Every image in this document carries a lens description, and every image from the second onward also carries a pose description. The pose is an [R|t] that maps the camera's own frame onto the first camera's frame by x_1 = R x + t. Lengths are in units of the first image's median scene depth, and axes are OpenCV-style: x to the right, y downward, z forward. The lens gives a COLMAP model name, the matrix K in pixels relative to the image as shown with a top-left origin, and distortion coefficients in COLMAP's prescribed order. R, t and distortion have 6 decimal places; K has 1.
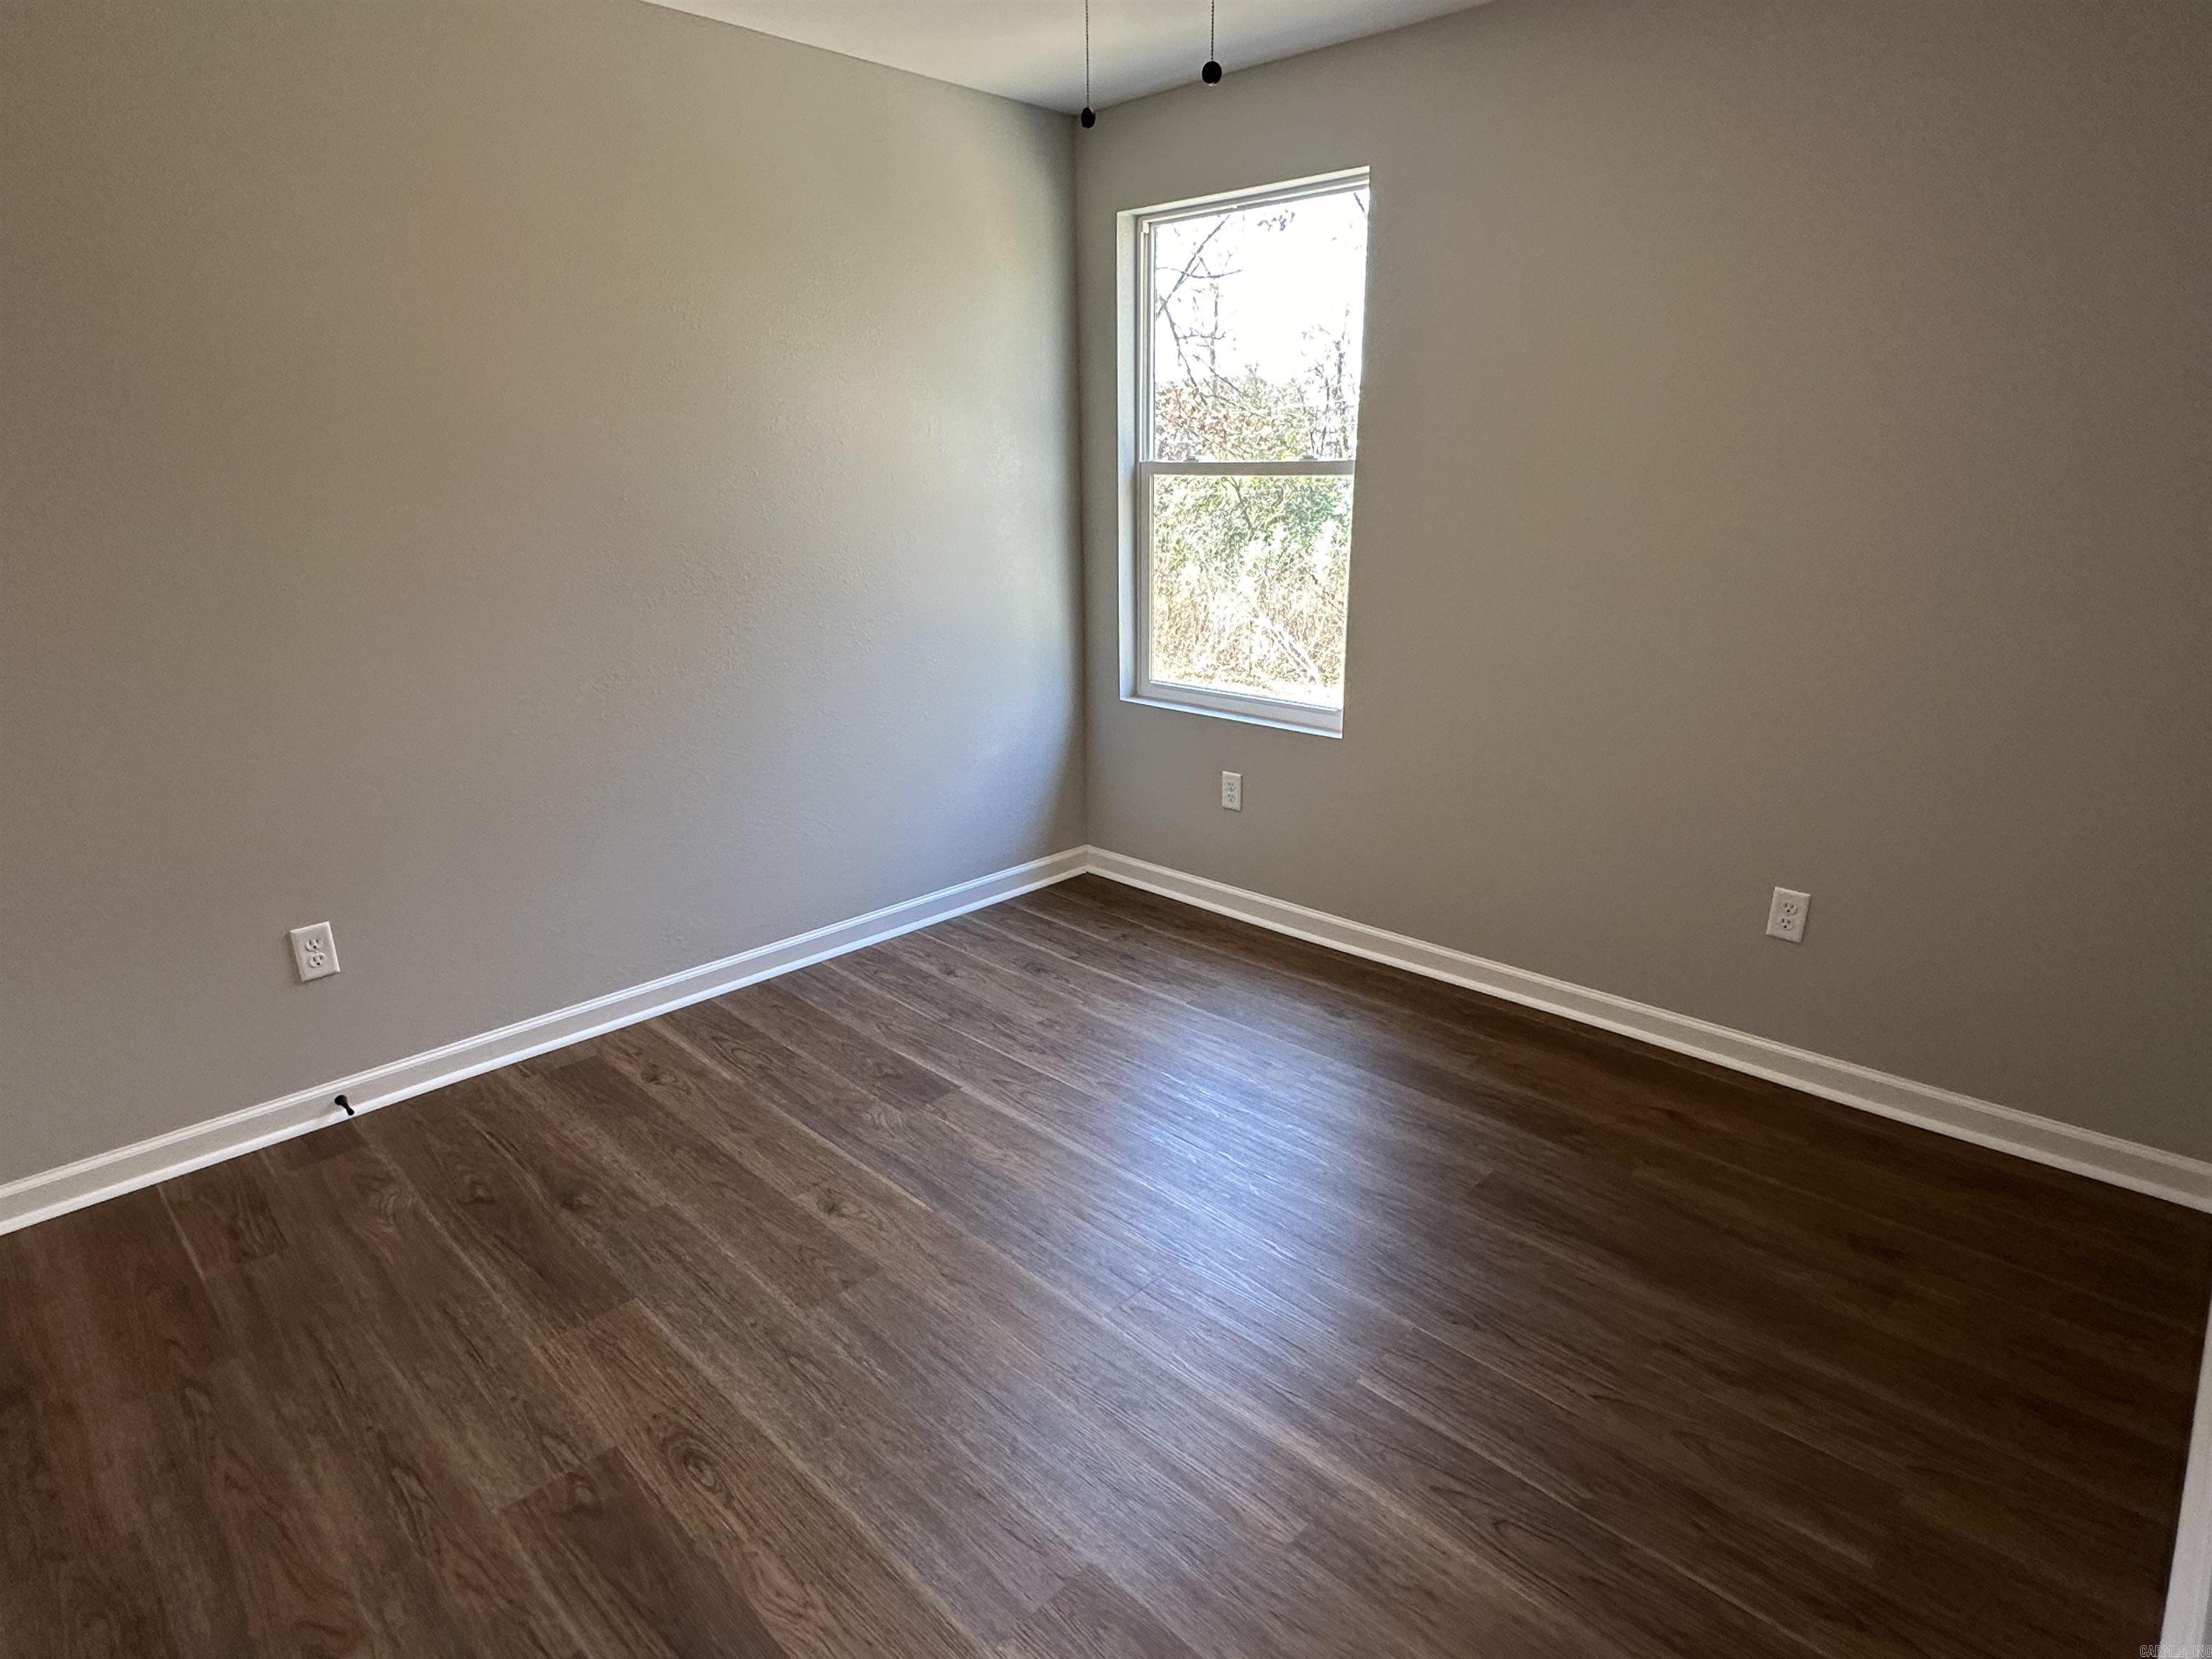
lens RADIAL K [[1215.7, 0, 1107.4], [0, 1215.7, 830.1], [0, 0, 1]] dist [-0.004199, -0.000038]
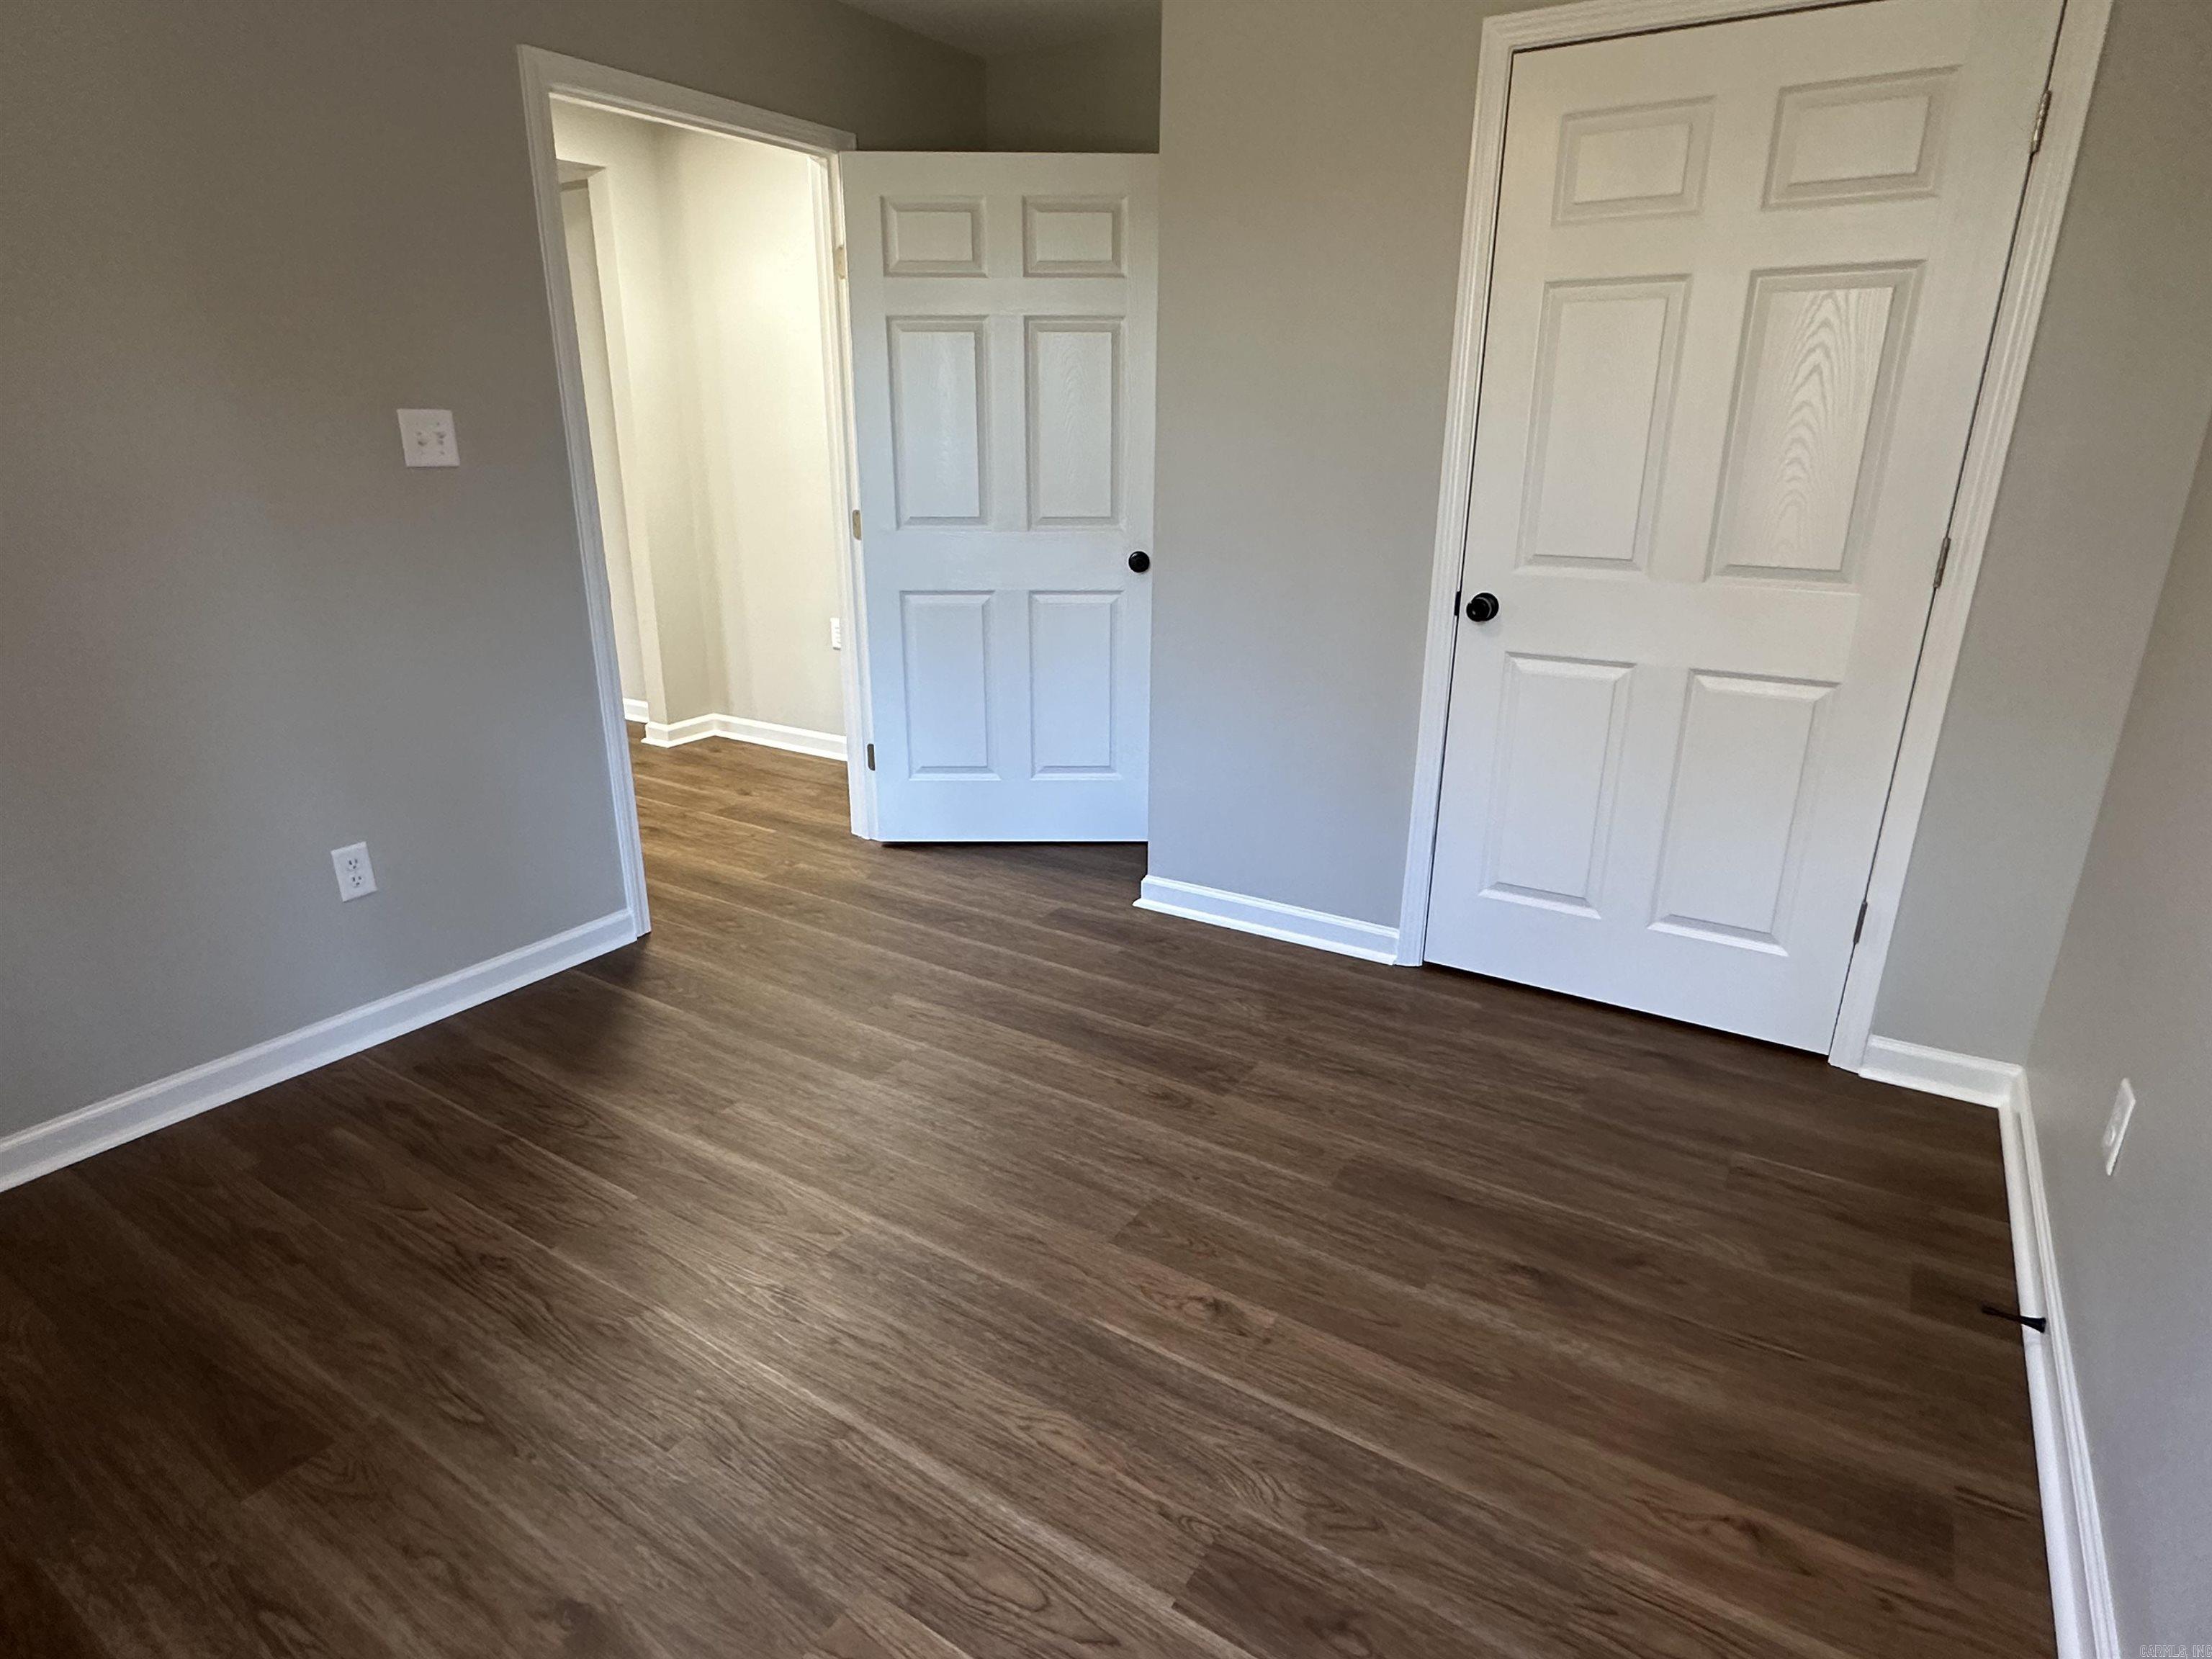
lens RADIAL K [[1215.7, 0, 1104.0], [0, 1215.7, 830.4], [0, 0, 1]] dist [-0.004199, -0.000038]
pose [[-0.979543, 0.072336, -0.187783, -0.026653], [-0.050116, 0.816065, 0.575783, -0.413681], [0.194893, 0.573415, -0.795746, 1.484427]]
